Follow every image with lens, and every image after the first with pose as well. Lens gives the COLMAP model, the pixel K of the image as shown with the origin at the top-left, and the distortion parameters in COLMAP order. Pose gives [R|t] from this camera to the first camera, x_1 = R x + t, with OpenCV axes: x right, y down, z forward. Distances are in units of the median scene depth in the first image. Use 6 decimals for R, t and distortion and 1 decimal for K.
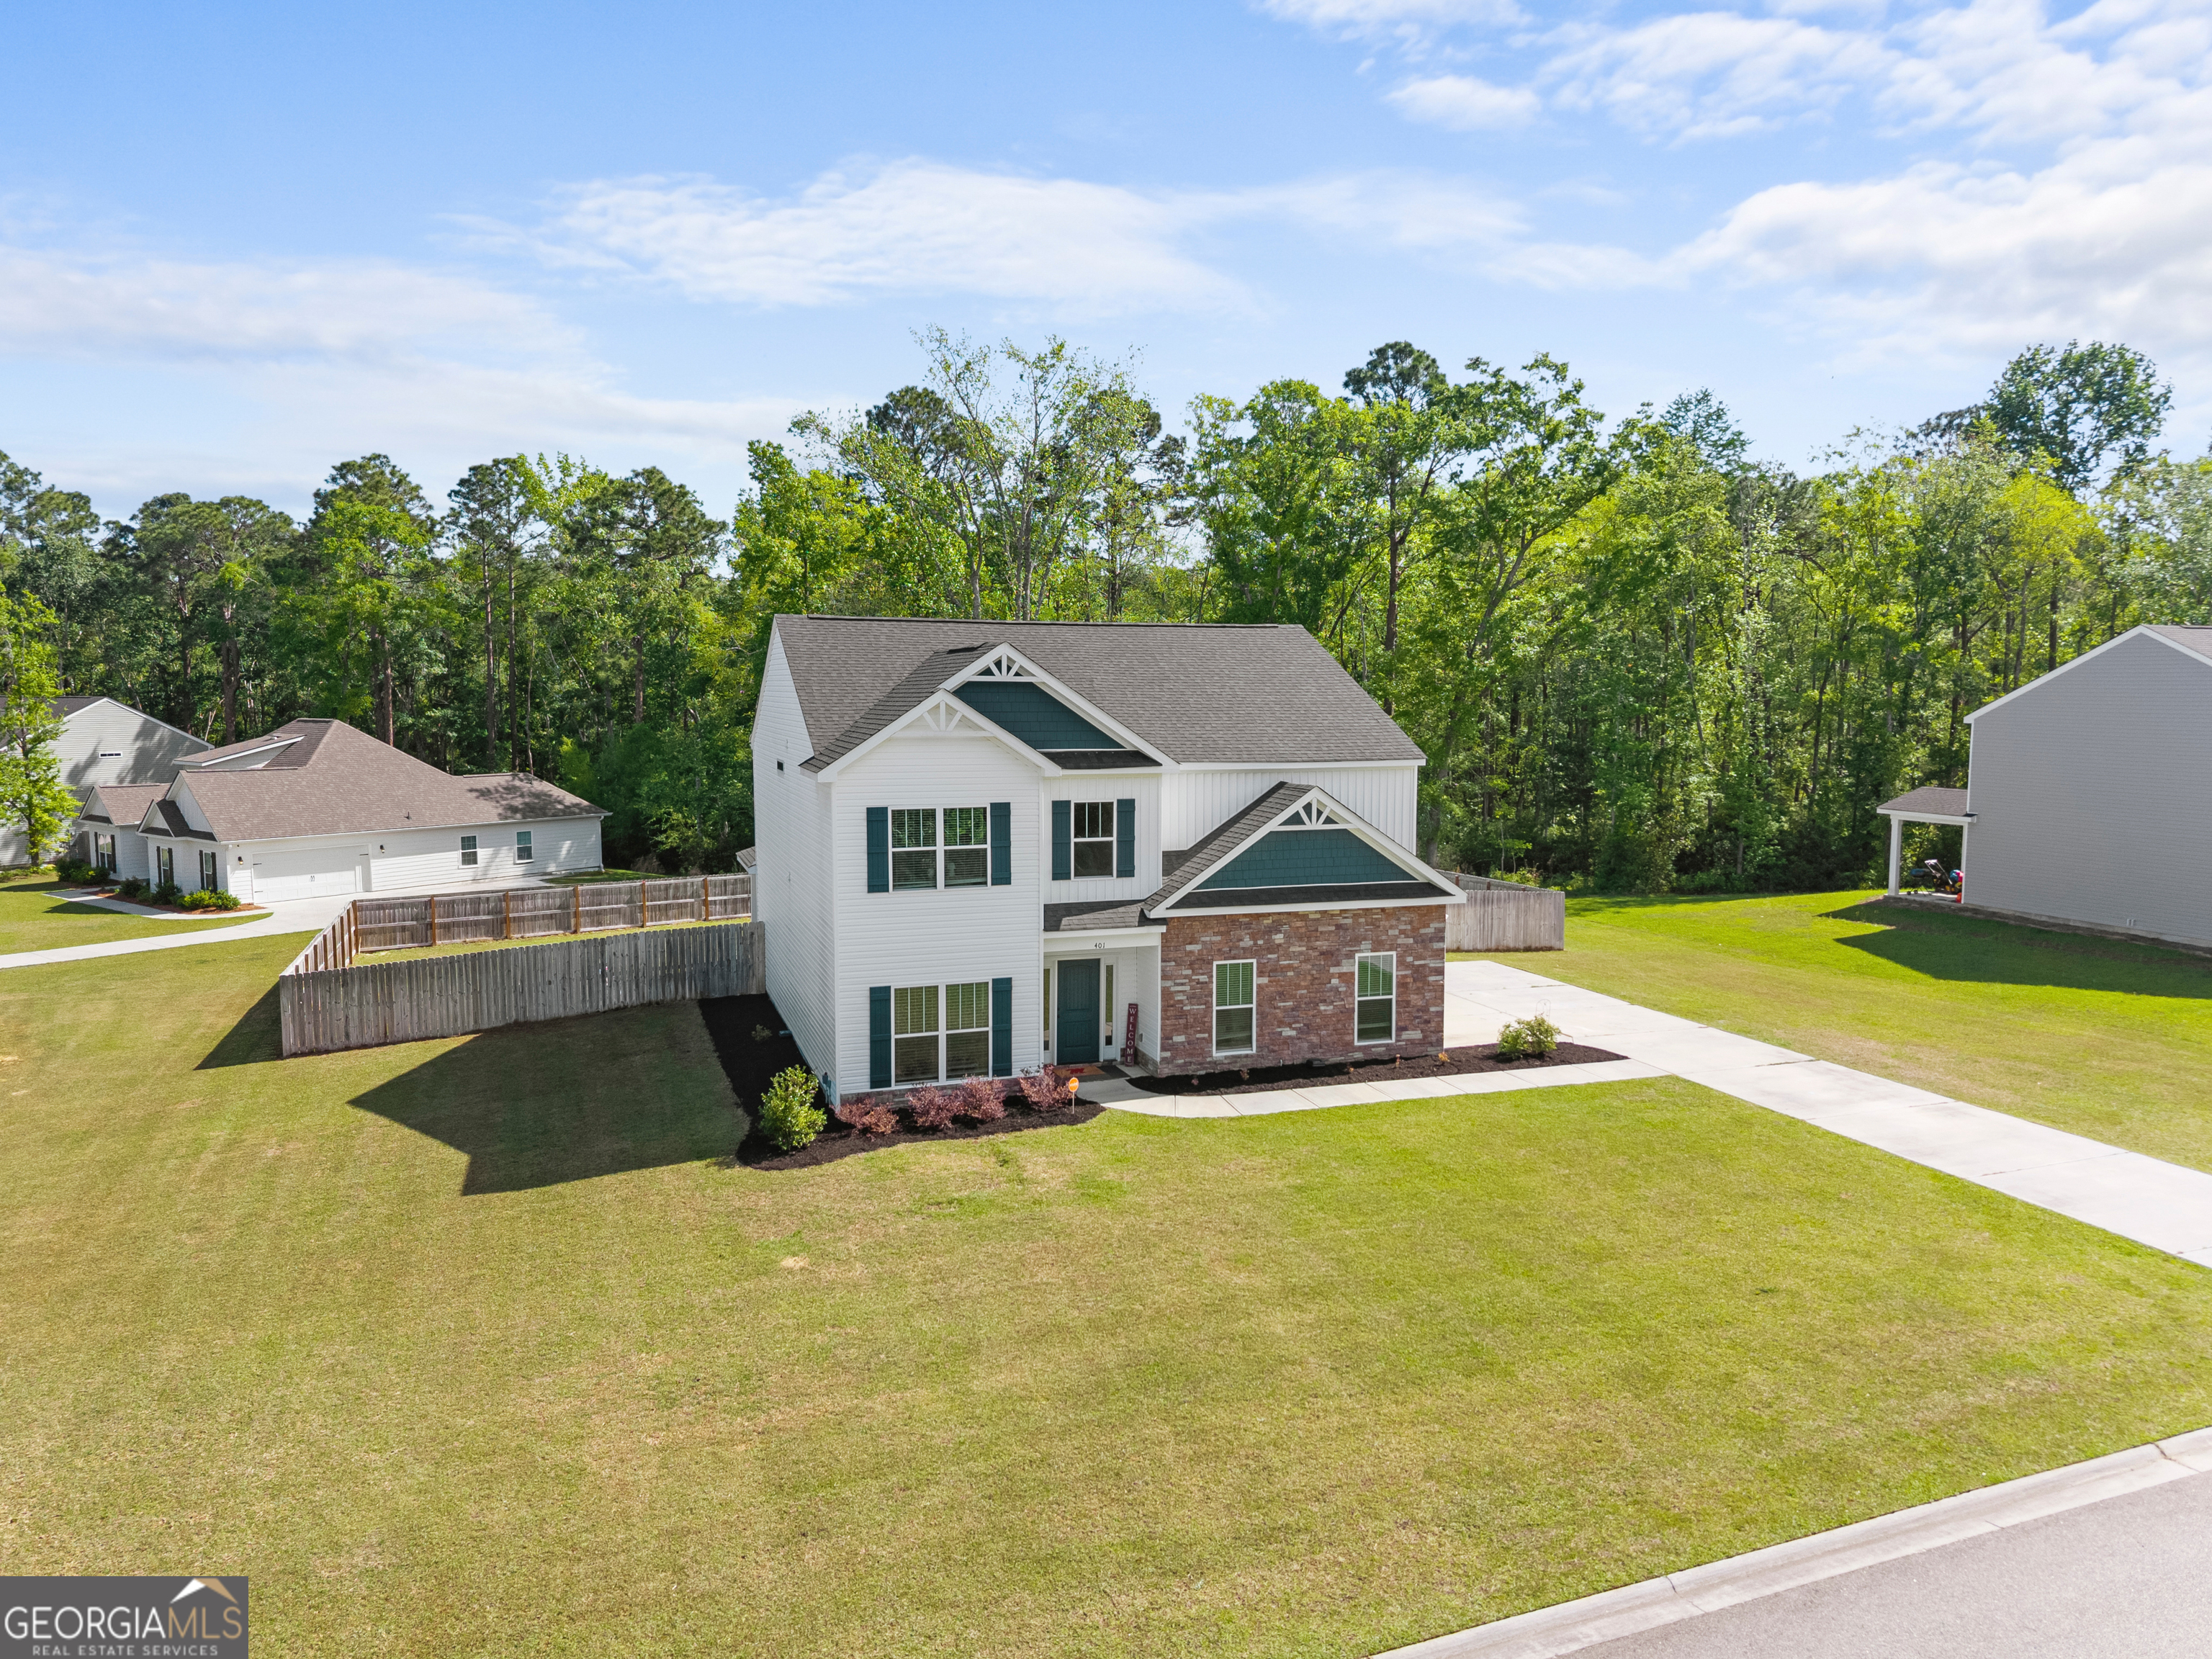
lens RADIAL K [[1490.9, 0, 1105.3], [0, 1490.9, 725.7], [0, 0, 1]] dist [0.021075, -0.021665]
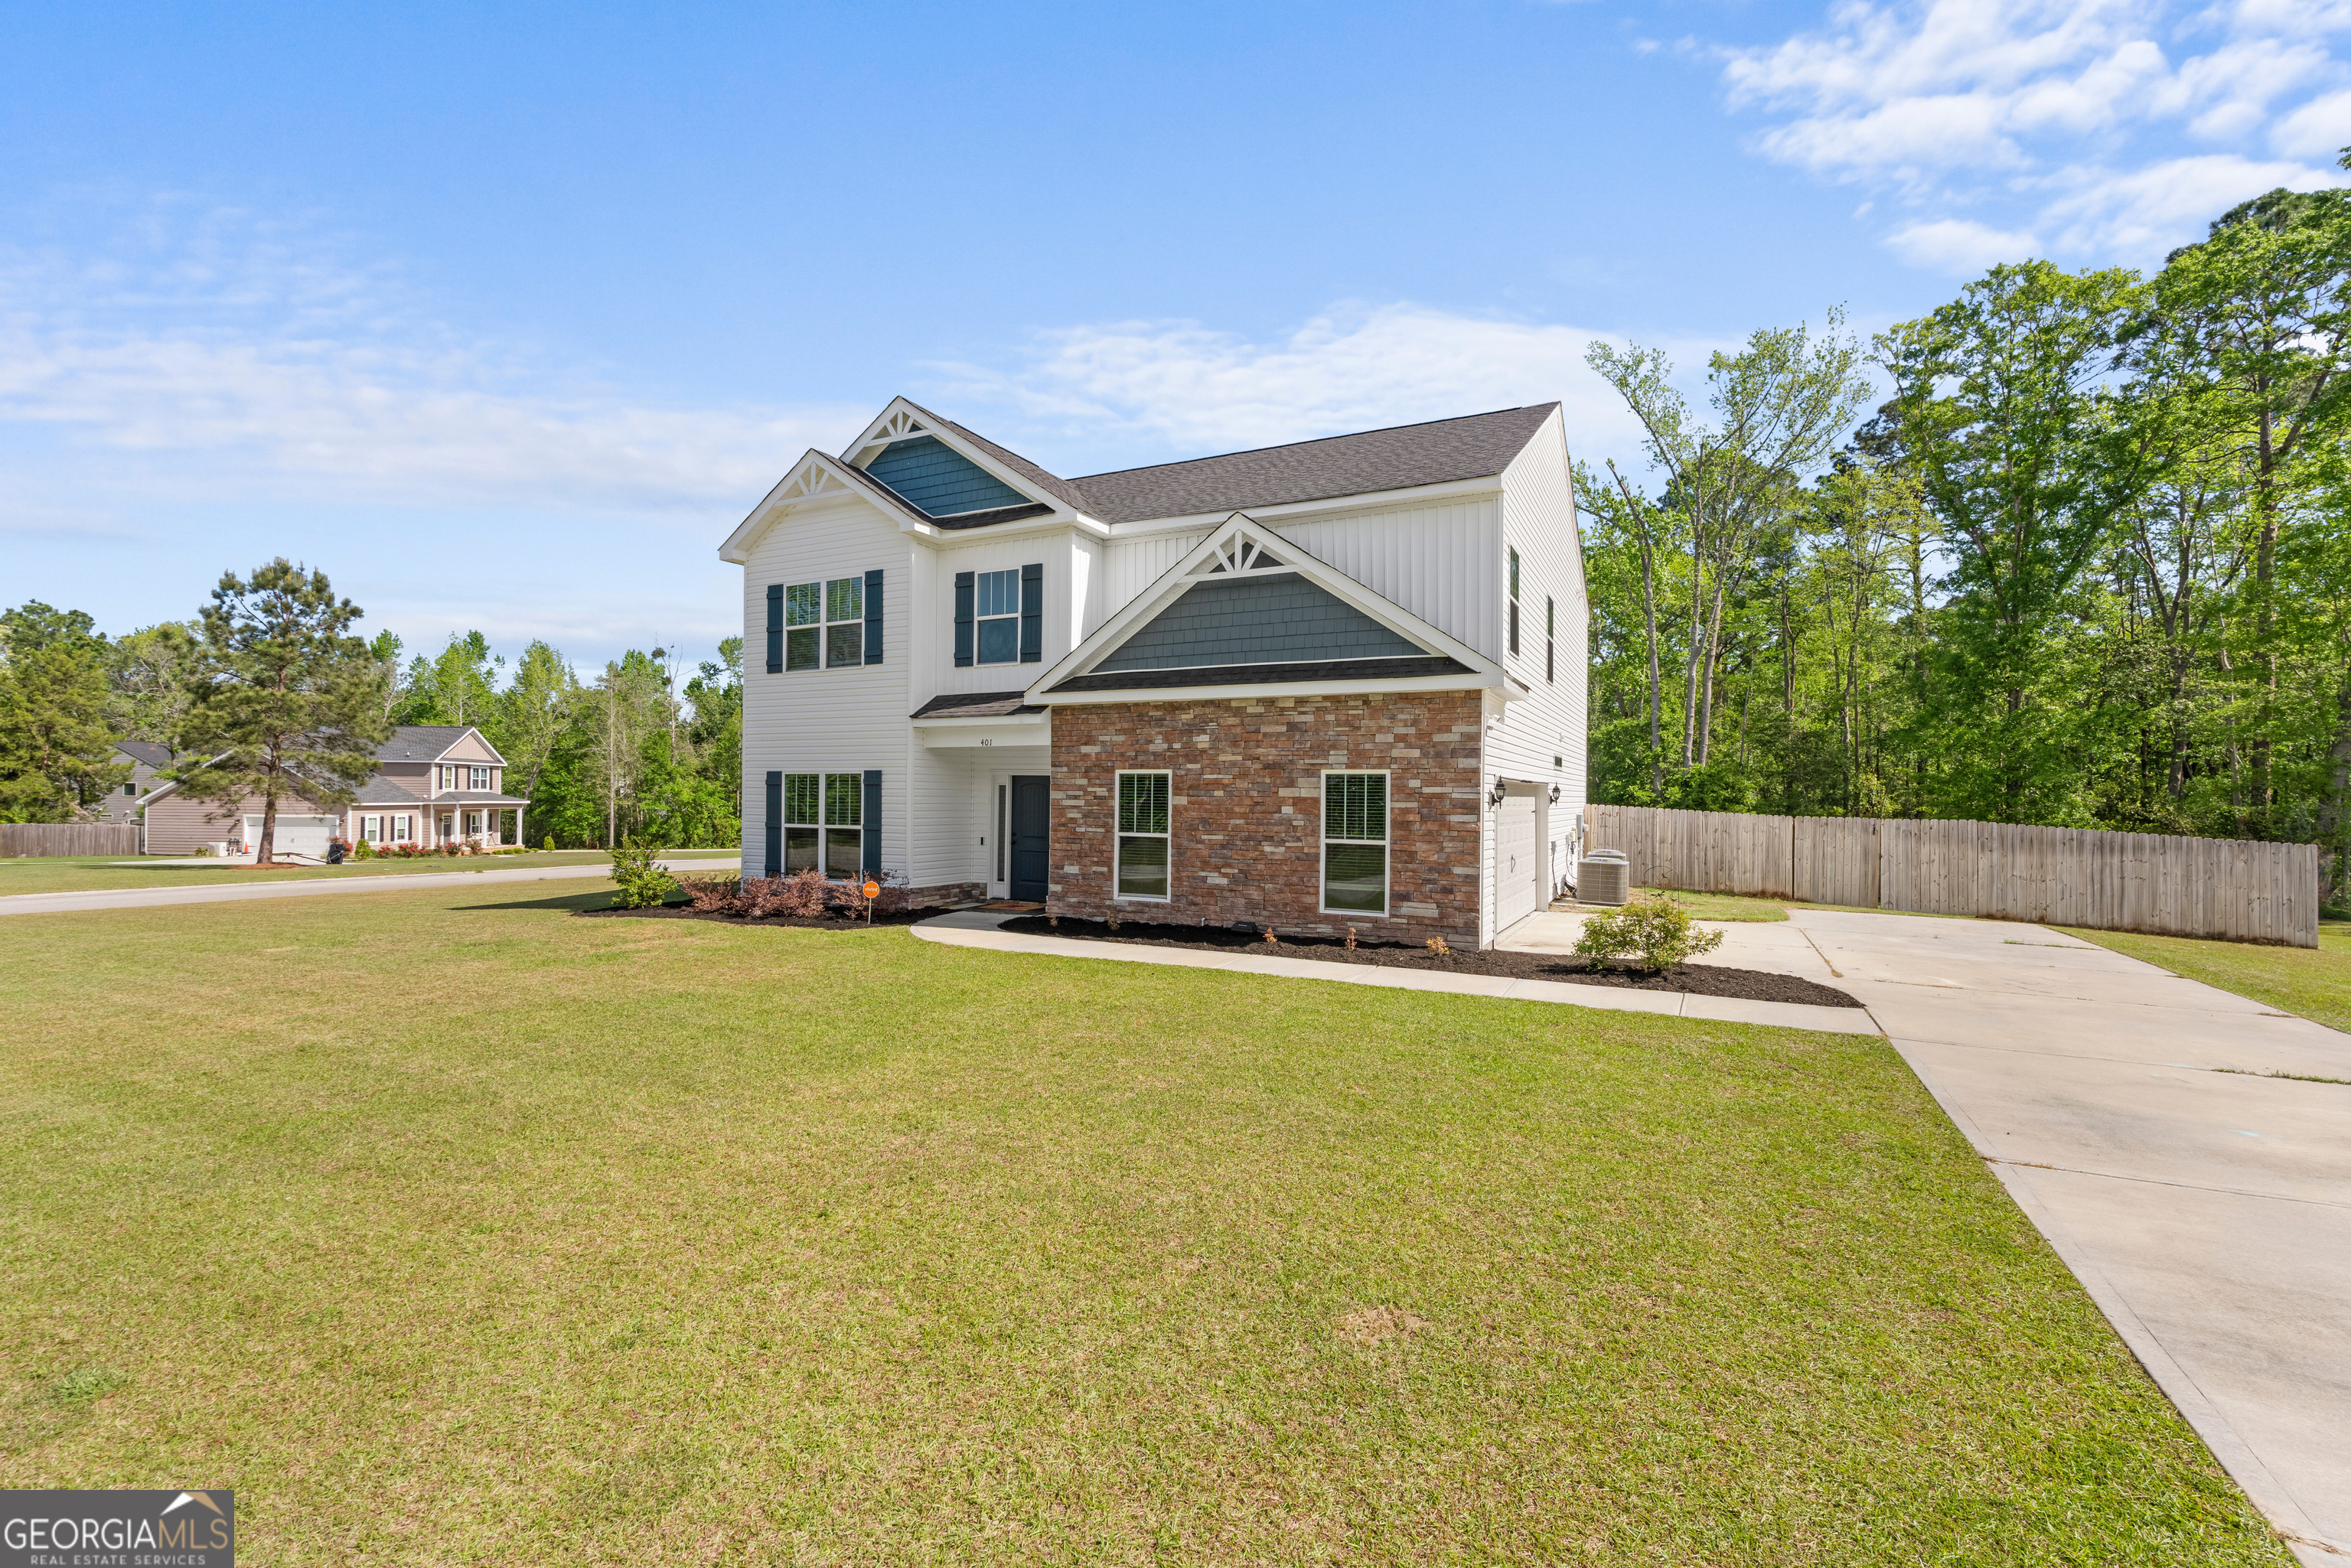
lens RADIAL K [[1044.0, 0, 1145.0], [0, 1044.0, 757.5], [0, 0, 1]] dist [-0.011341, 0.003070]
pose [[0.684438, -0.022291, -0.728731, 0.462478], [-0.028735, 0.997931, -0.057514, 0.182818], [0.728505, 0.060305, 0.682381, 0.662922]]
